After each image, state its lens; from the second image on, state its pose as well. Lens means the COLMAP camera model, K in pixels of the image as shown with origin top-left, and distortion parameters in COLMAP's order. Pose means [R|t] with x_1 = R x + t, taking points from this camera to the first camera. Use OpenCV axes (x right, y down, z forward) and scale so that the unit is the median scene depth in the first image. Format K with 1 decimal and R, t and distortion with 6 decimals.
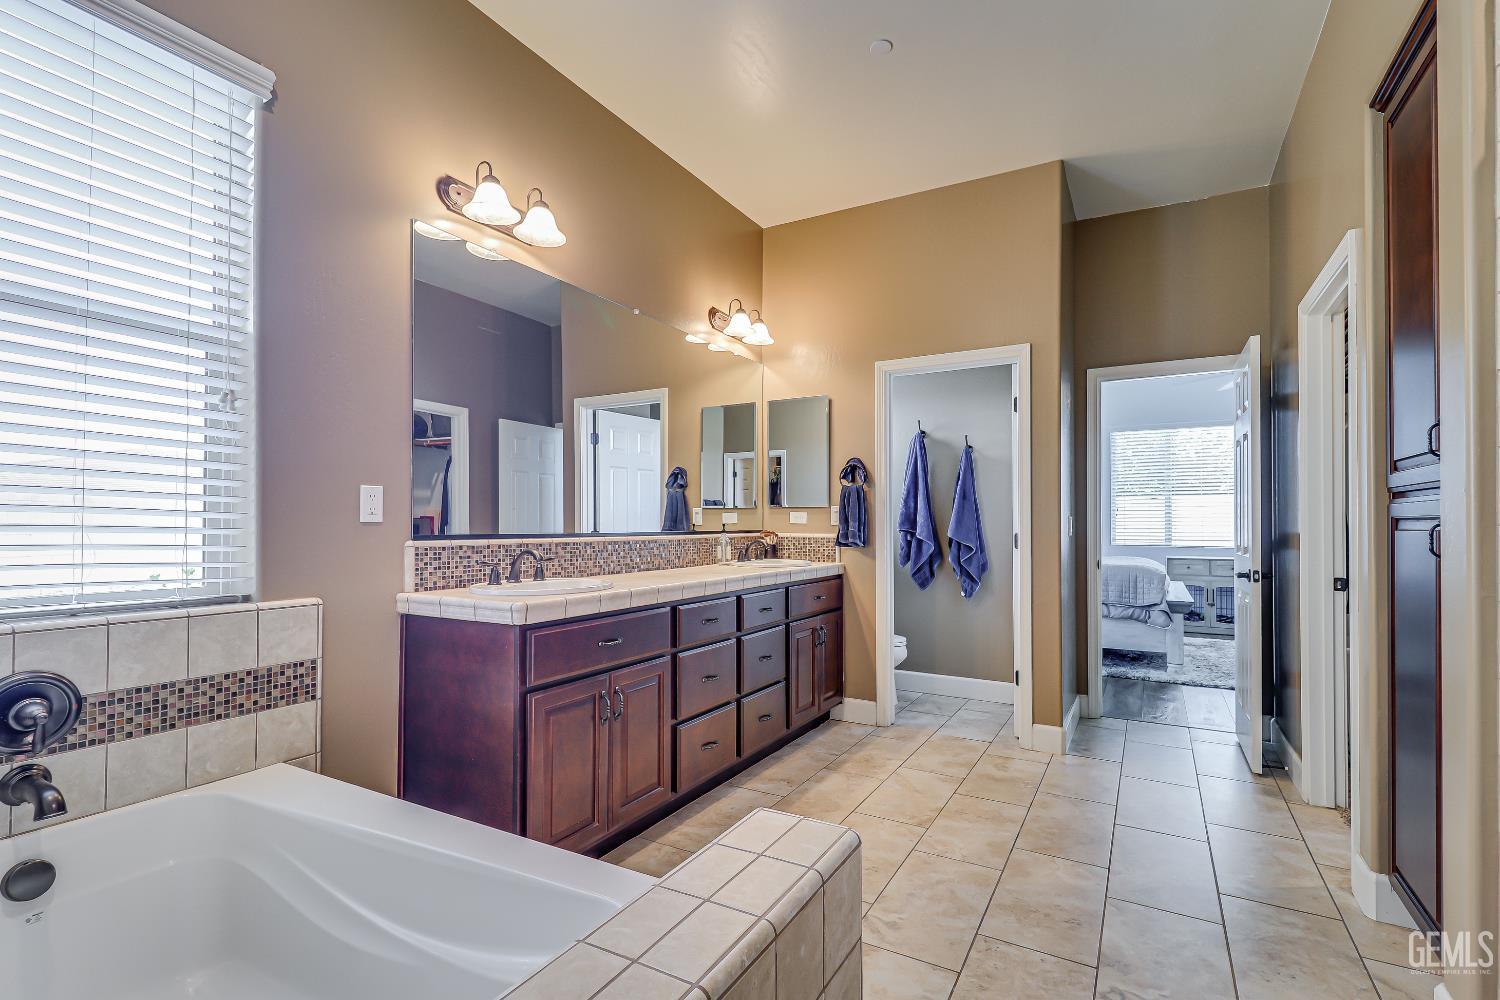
lens RADIAL K [[700.1, 0, 744.3], [0, 700.1, 514.2], [0, 0, 1]] dist [-0.001689, -0.000421]
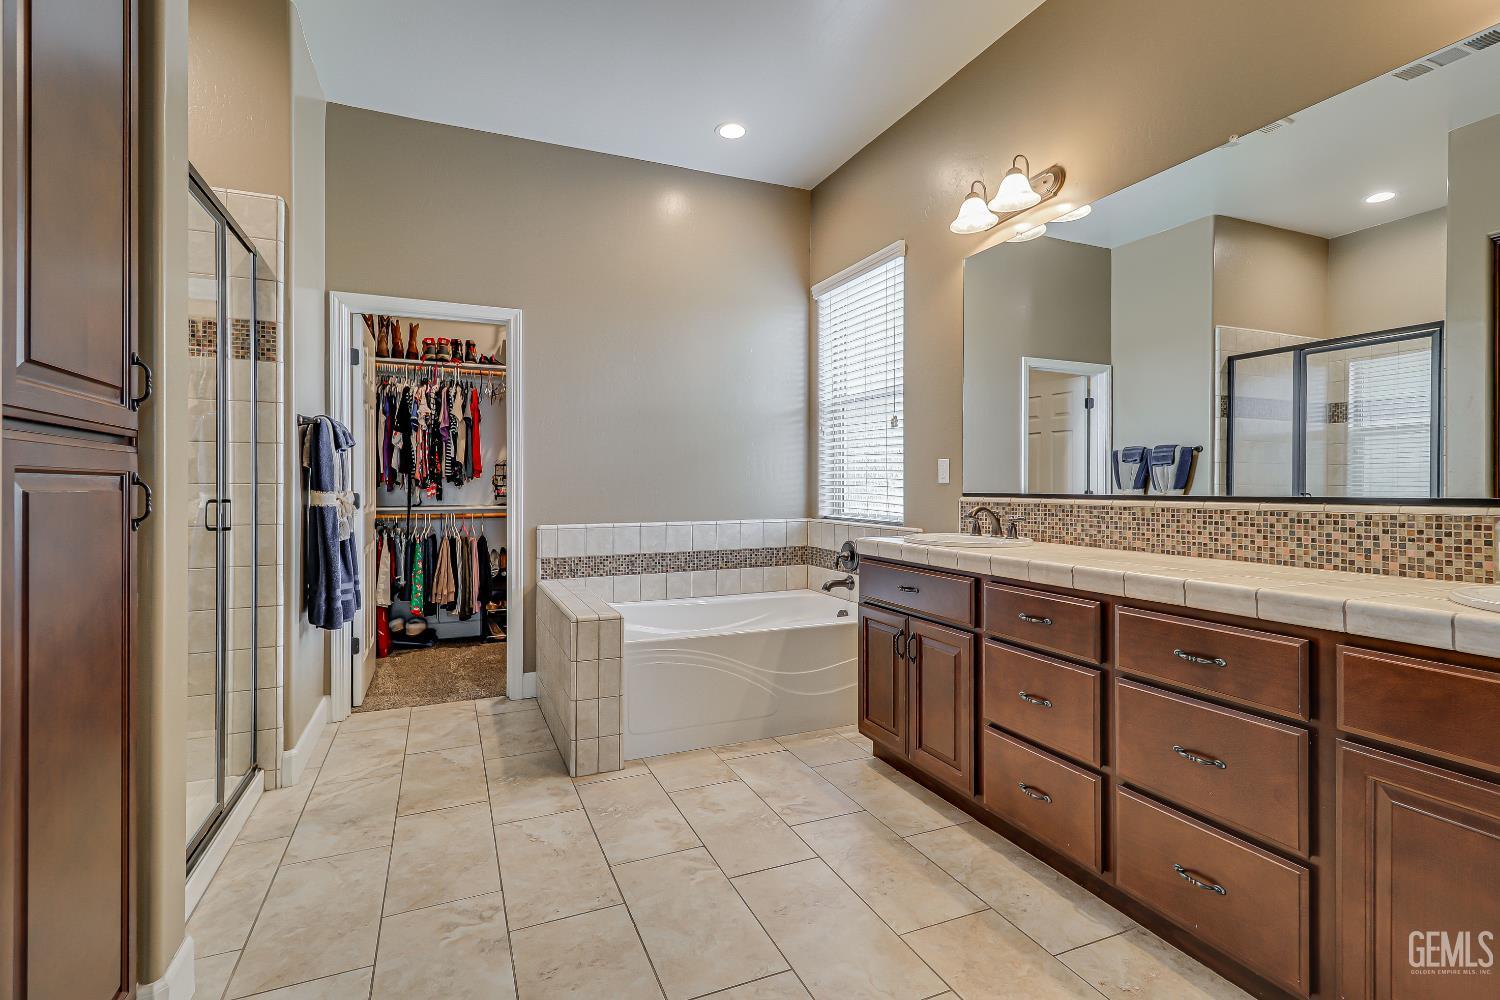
lens RADIAL K [[700.1, 0, 744.9], [0, 700.1, 490.0], [0, 0, 1]] dist [-0.001689, -0.000421]
pose [[-0.605763, 0.004018, -0.795635, 0.689918], [0.011952, 0.999920, -0.004050, 0.020527], [0.795556, -0.011963, -0.605762, 1.189460]]
